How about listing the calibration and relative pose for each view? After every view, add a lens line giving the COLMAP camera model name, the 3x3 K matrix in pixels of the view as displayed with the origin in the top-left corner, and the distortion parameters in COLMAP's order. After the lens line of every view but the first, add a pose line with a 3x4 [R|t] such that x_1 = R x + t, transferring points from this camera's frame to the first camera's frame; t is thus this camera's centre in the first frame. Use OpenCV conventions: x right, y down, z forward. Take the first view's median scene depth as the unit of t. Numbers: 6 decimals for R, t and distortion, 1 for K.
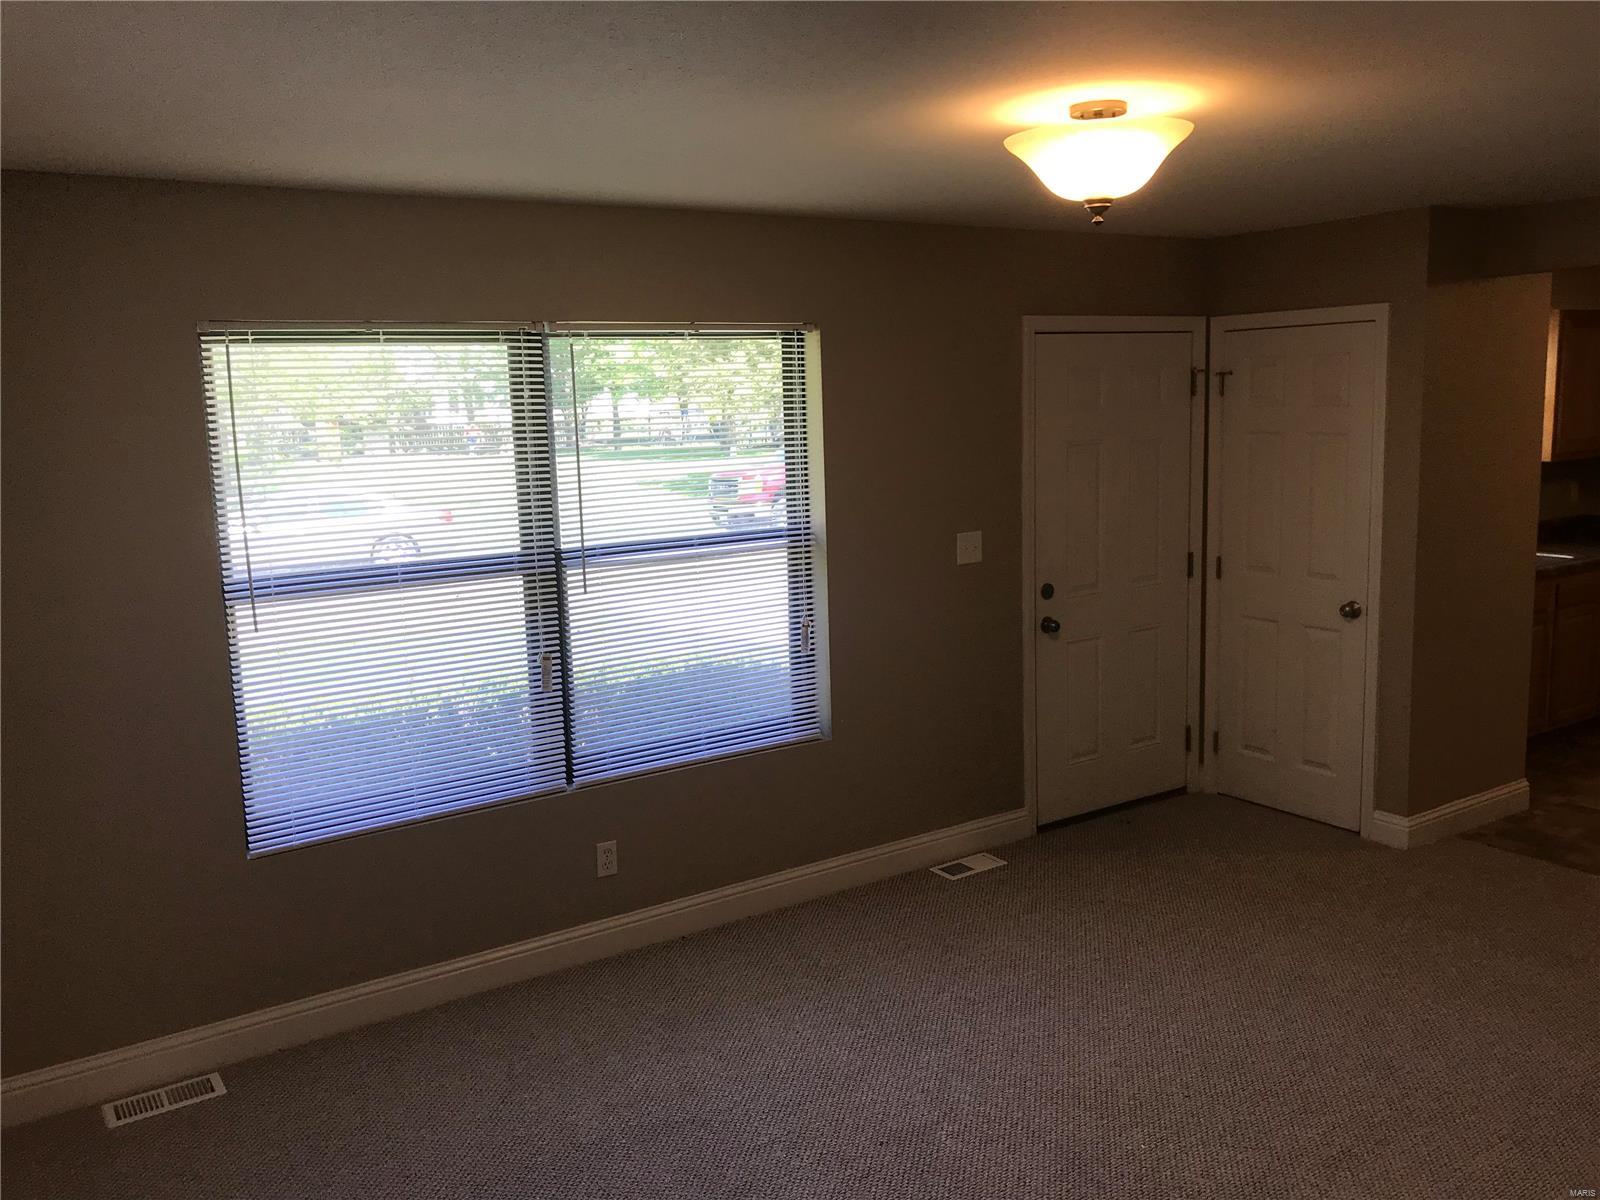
lens RADIAL K [[1330.9, 0, 815.5], [0, 1330.9, 603.4], [0, 0, 1]] dist [0.040923, 0.003258]
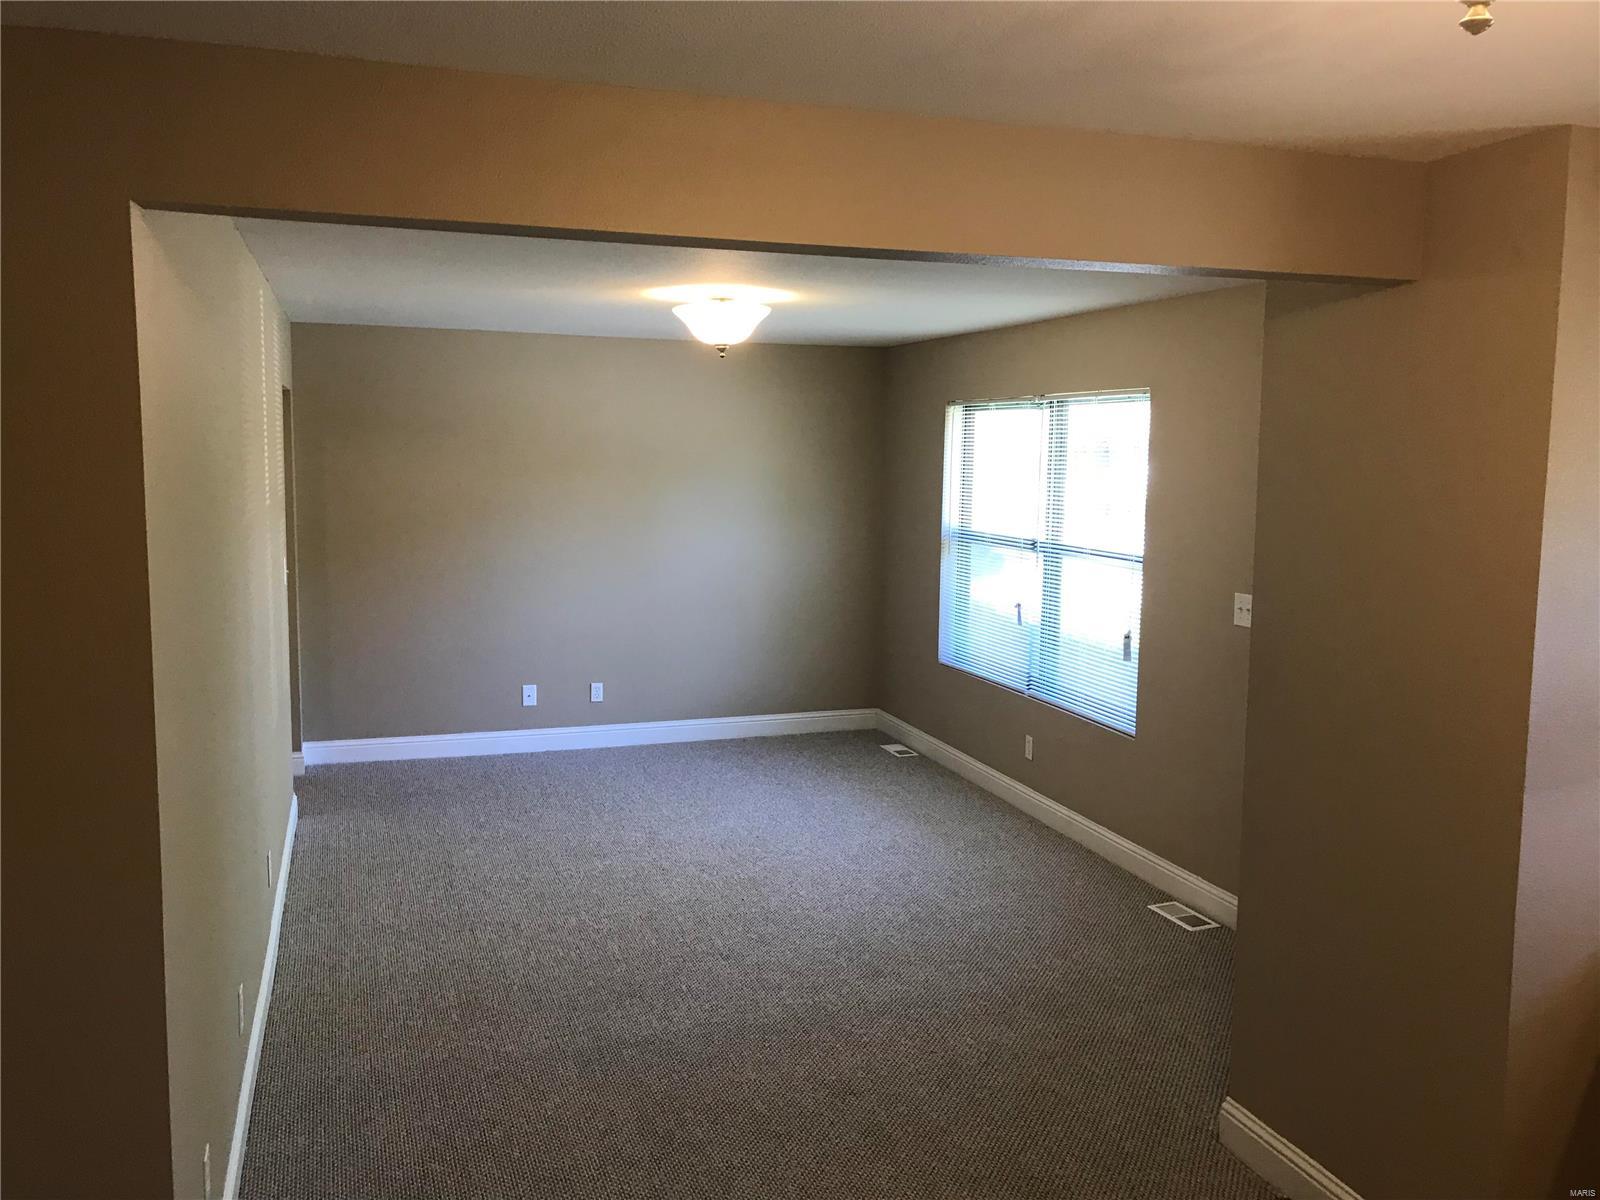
lens RADIAL K [[1330.9, 0, 815.5], [0, 1330.9, 603.4], [0, 0, 1]] dist [0.040923, 0.003258]
pose [[-0.289758, 0.143669, -0.946256, 1.345507], [-0.140114, 0.971650, 0.190430, -0.225131], [0.946789, 0.187762, -0.261413, 1.153802]]
